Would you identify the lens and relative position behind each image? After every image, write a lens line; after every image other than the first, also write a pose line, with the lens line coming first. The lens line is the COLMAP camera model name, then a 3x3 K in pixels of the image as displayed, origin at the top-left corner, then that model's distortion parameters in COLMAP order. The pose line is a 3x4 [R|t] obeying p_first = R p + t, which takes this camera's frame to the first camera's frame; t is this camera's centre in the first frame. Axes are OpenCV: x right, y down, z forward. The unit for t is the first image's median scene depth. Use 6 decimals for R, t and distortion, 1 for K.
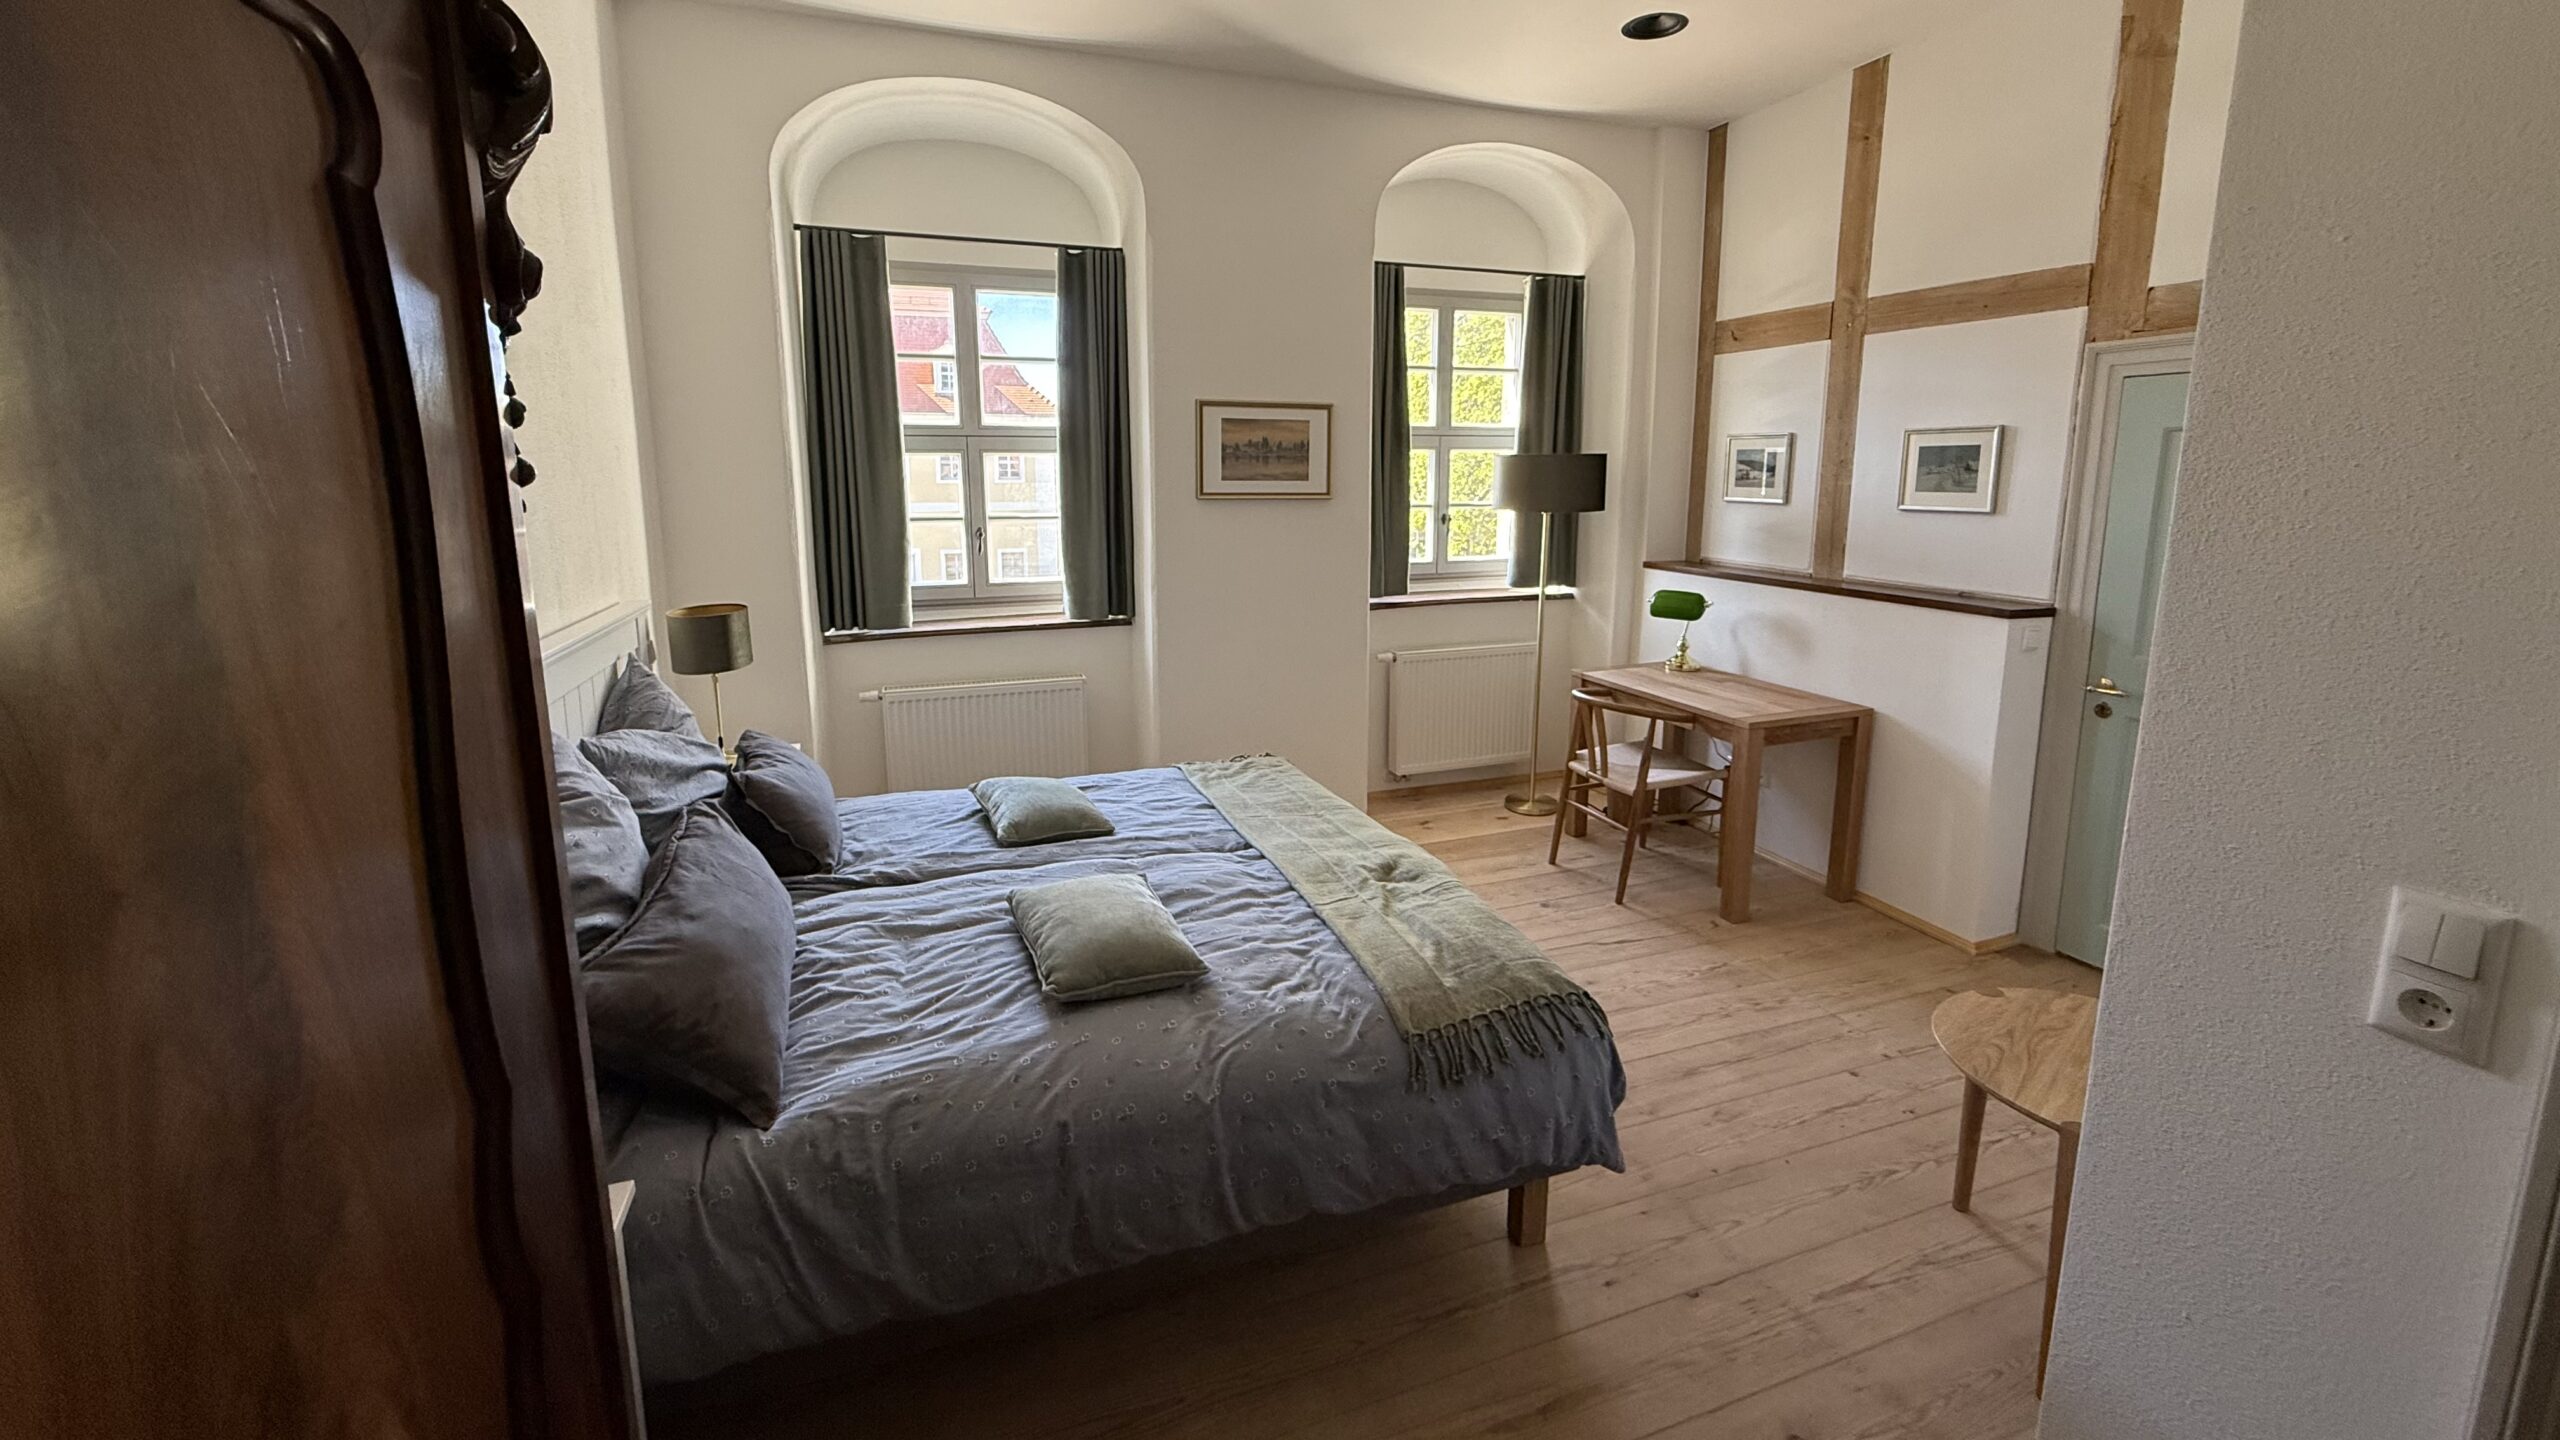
lens RADIAL K [[1011.1, 0, 1287.6], [0, 1011.1, 723.2], [0, 0, 1]] dist [0.001336, 0.000489]
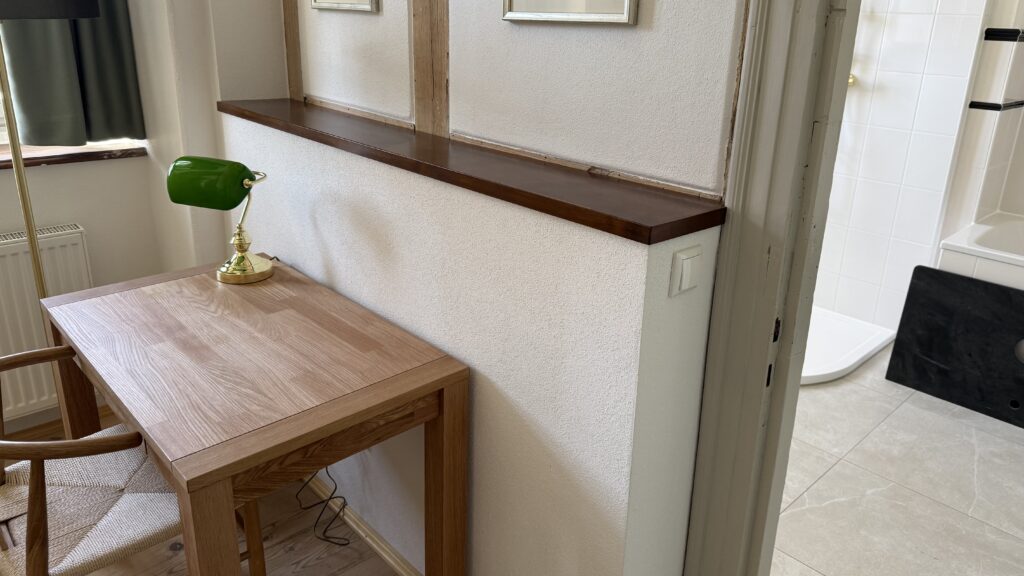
lens RADIAL K [[731.2, 0, 511.8], [0, 731.2, 287.3], [0, 0, 1]] dist [0.052879, -0.048446]
pose [[0.941558, -0.077841, 0.327733, 0.431027], [0.044049, 0.993031, 0.109308, -0.097945], [-0.333958, -0.088483, 0.938426, 0.553574]]
